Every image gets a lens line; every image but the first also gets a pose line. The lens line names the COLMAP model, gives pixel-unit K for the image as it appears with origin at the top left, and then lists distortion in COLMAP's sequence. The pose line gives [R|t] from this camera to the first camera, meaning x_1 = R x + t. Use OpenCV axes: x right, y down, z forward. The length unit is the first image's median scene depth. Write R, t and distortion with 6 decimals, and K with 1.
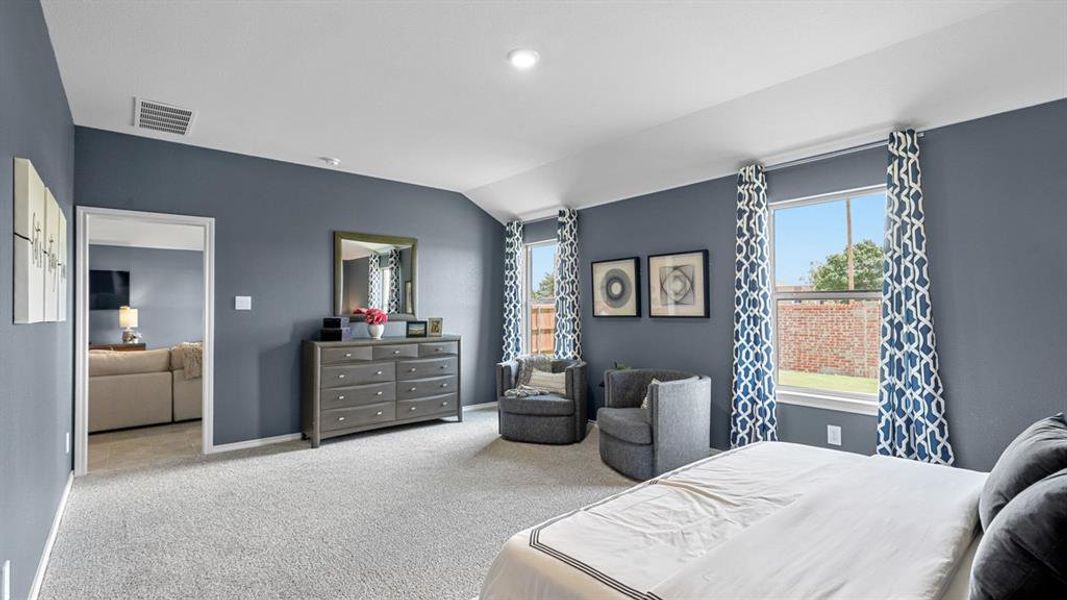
lens RADIAL K [[485.1, 0, 534.7], [0, 485.1, 299.3], [0, 0, 1]] dist [-0.001411, -0.001501]
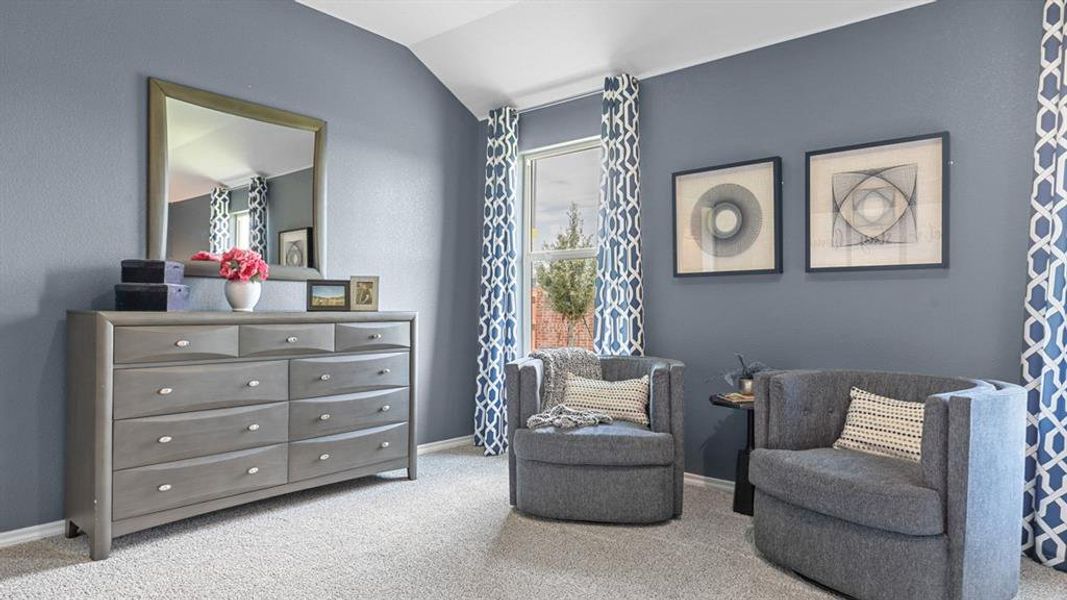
lens RADIAL K [[627.7, 0, 532.9], [0, 627.7, 306.2], [0, 0, 1]] dist [-0.003044, -0.000876]
pose [[0.986612, 0.010855, 0.162725, -0.151317], [-0.013495, 0.999795, 0.015122, 0.063639], [-0.162527, -0.017116, 0.986556, 0.357605]]
